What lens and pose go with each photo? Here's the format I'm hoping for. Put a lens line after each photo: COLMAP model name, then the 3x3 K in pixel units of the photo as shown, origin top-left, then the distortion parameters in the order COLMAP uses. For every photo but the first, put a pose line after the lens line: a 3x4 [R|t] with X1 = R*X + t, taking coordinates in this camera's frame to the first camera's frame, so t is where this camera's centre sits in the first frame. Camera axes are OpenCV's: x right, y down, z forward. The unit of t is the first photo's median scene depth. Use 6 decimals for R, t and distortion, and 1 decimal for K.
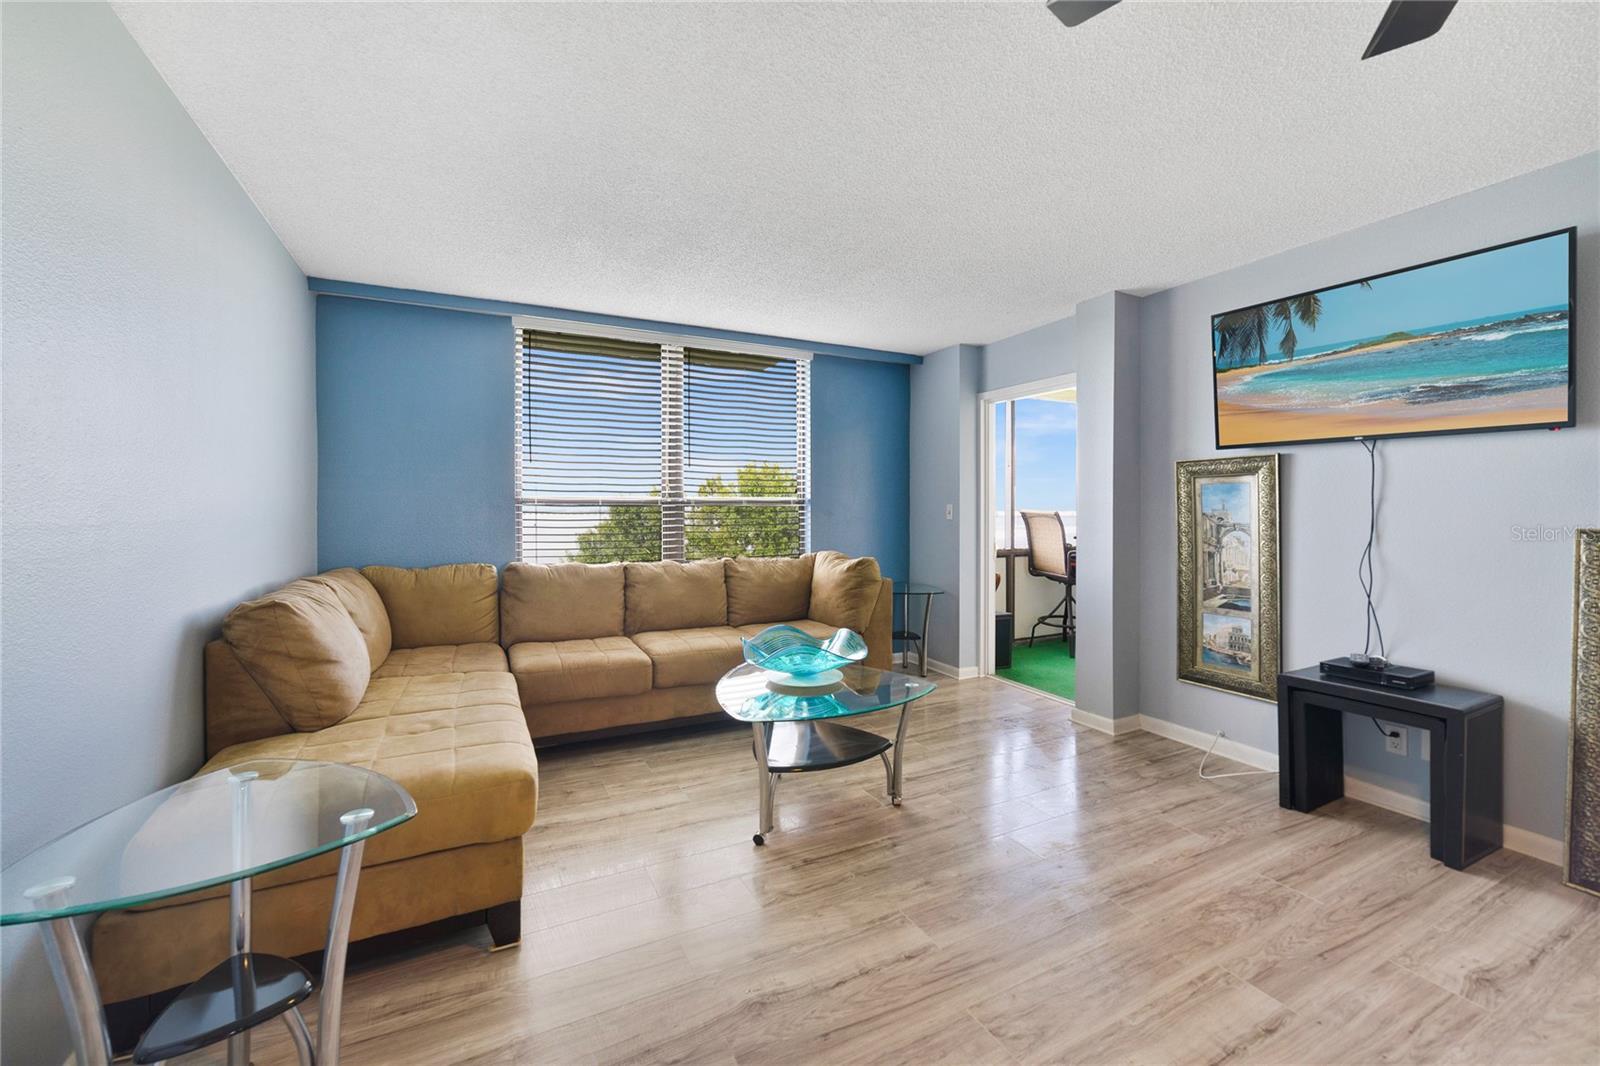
lens RADIAL K [[627.9, 0, 782.8], [0, 627.9, 515.8], [0, 0, 1]] dist [-0.015761, 0.005887]
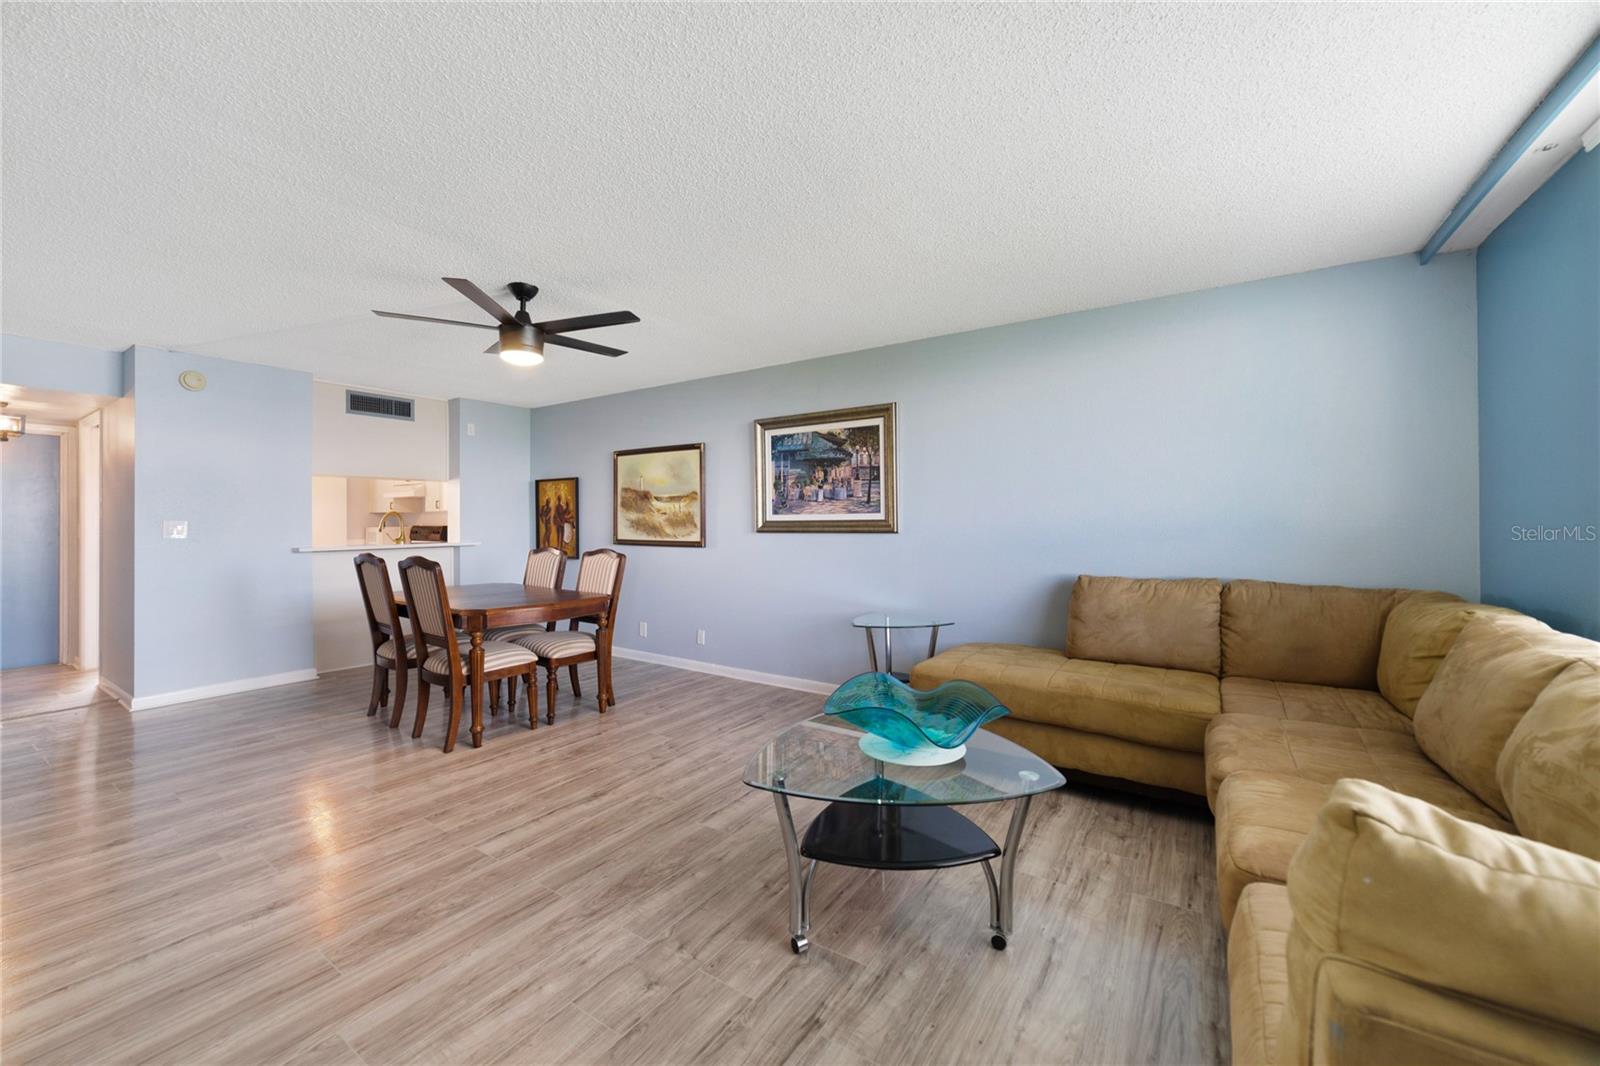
lens RADIAL K [[627.9, 0, 779.2], [0, 627.9, 518.6], [0, 0, 1]] dist [-0.015761, 0.005887]
pose [[-0.873074, -0.002531, -0.487582, 0.518160], [-0.001073, 0.999994, -0.003270, -0.007736], [0.487587, -0.002331, -0.873071, 1.539101]]
